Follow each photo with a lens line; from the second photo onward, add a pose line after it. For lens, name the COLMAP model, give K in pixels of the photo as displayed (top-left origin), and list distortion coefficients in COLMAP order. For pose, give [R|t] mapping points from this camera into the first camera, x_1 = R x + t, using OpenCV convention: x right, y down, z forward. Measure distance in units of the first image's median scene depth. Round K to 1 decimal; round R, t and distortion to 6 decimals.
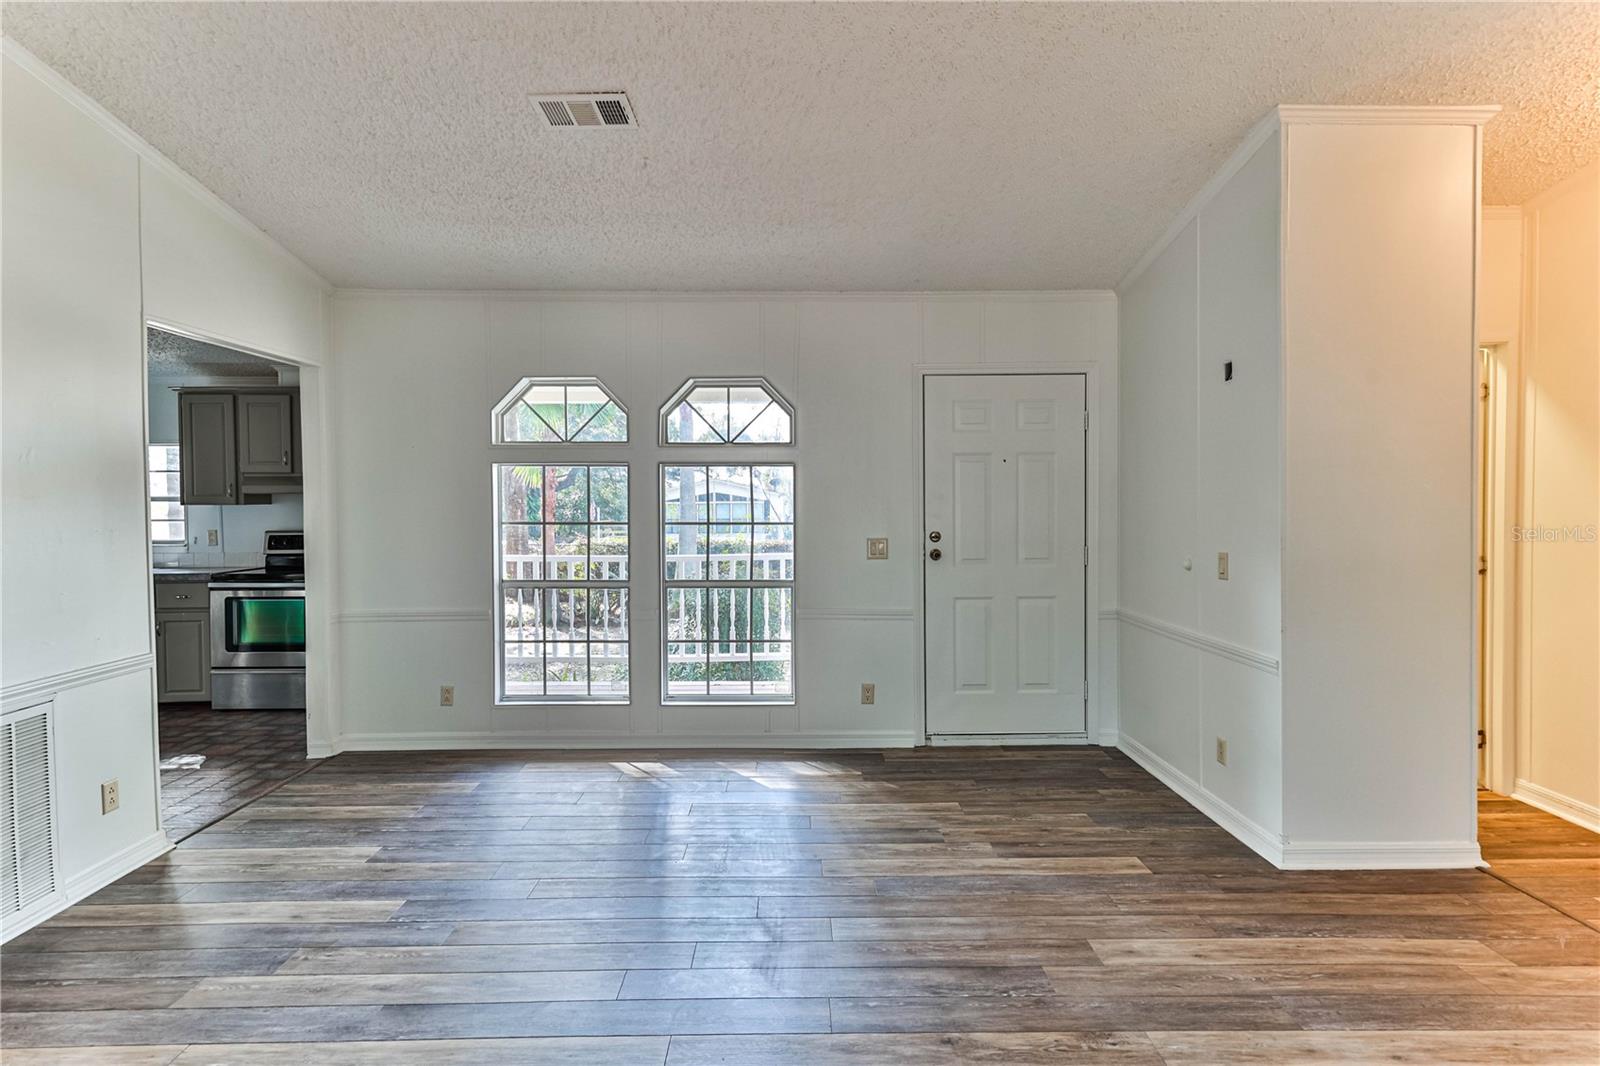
lens RADIAL K [[812.8, 0, 804.8], [0, 812.8, 525.9], [0, 0, 1]] dist [-0.000575, 0.000460]
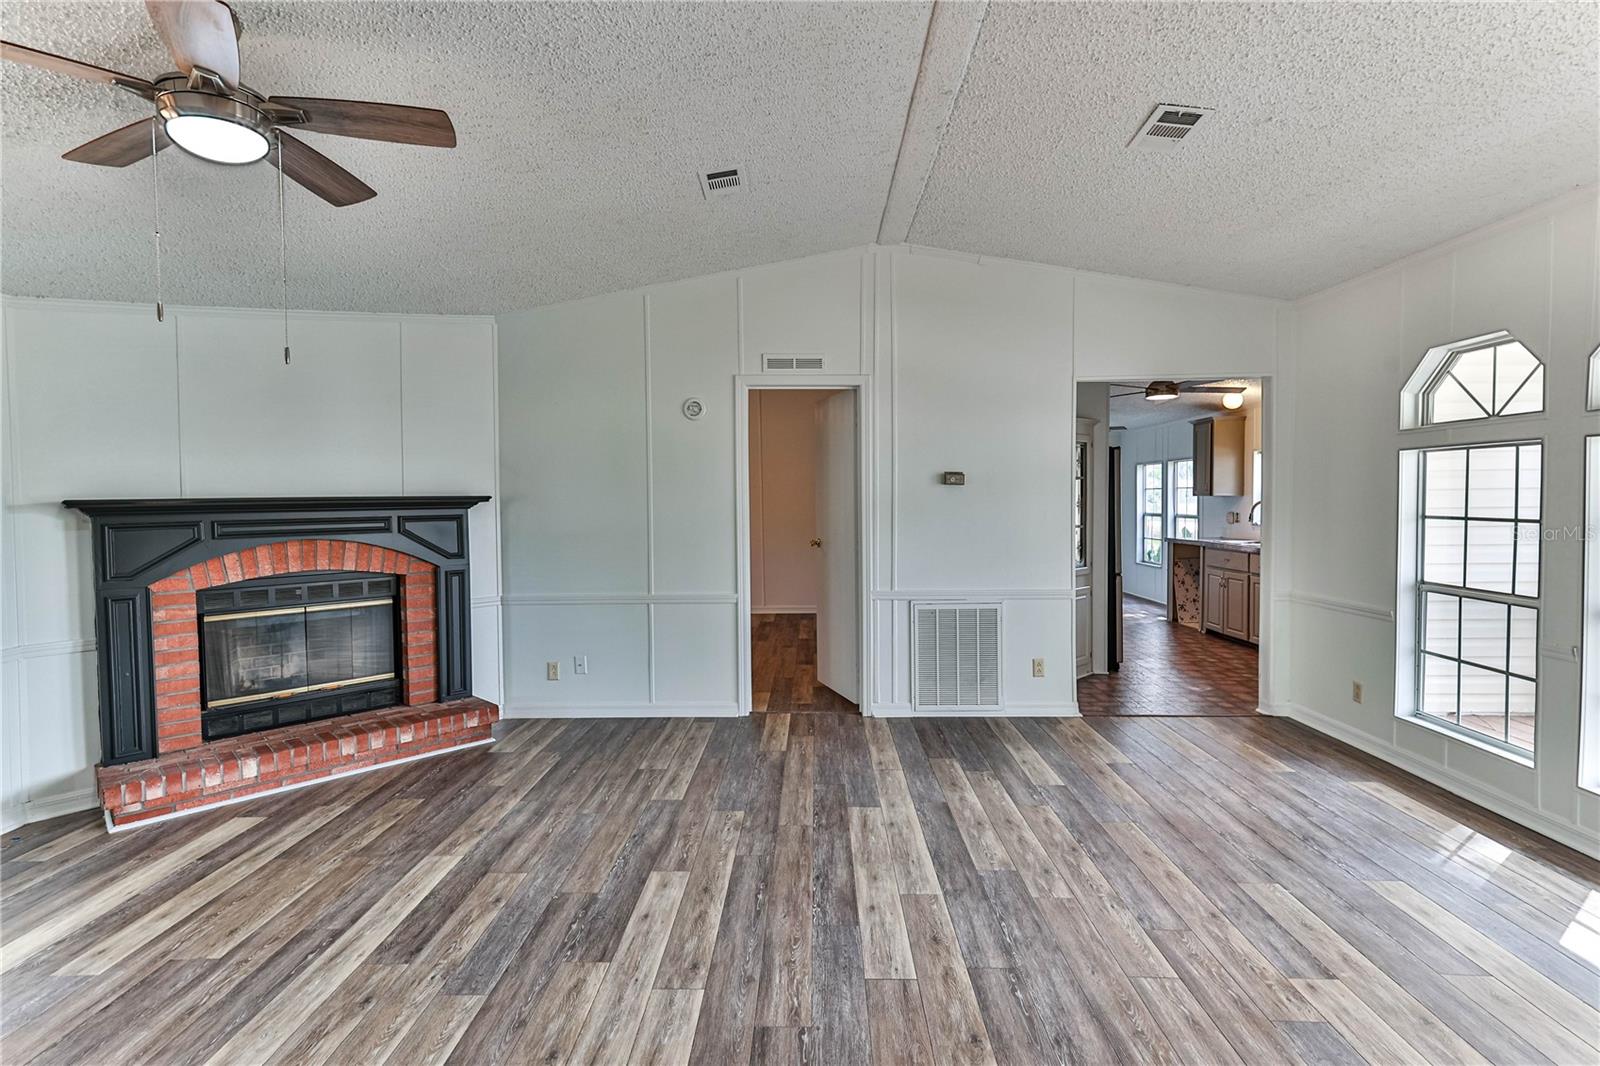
lens RADIAL K [[775.2, 0, 807.5], [0, 775.2, 523.8], [0, 0, 1]] dist [0.012783, -0.000011]
pose [[-0.029718, 0.041093, -0.998713, 0.596571], [-0.021216, 0.998904, 0.041732, -0.020488], [0.999333, 0.022429, -0.028814, 0.428922]]
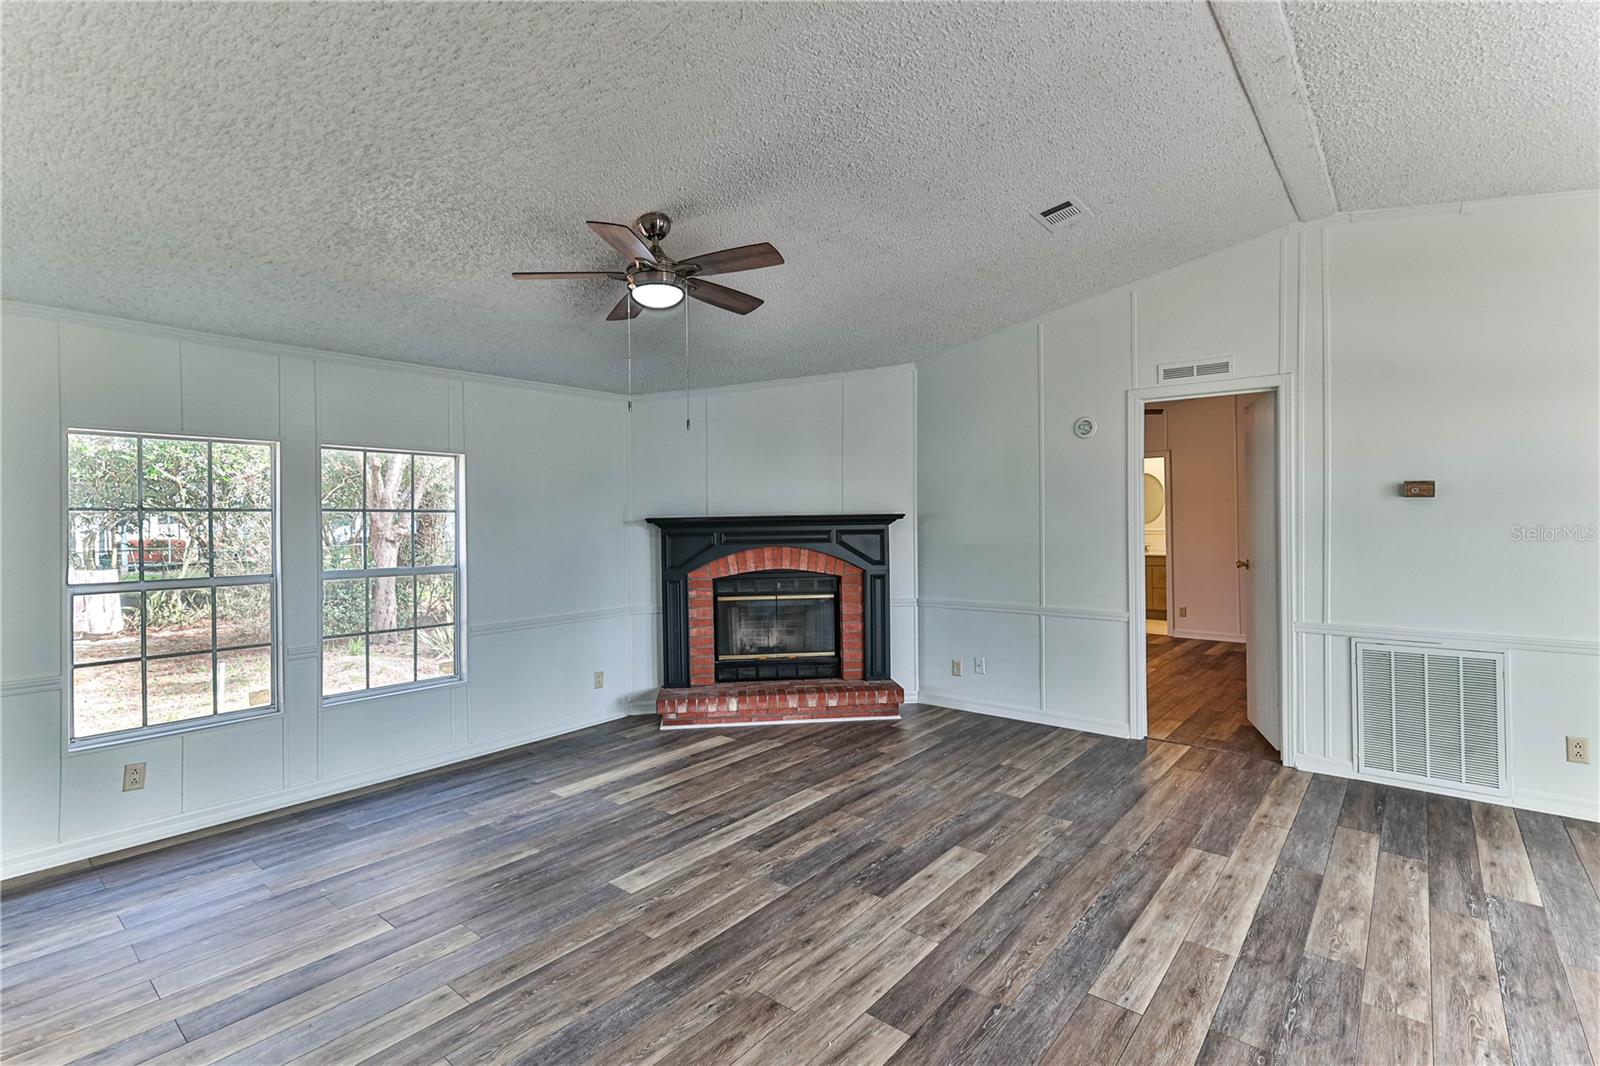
lens RADIAL K [[748.0, 0, 793.7], [0, 748.0, 524.6], [0, 0, 1]] dist [0.011062, 0.000345]
pose [[-0.653808, 0.020080, -0.756394, 0.594593], [-0.007169, 0.999439, 0.032729, -0.026992], [0.756627, 0.026821, -0.653297, 0.652518]]
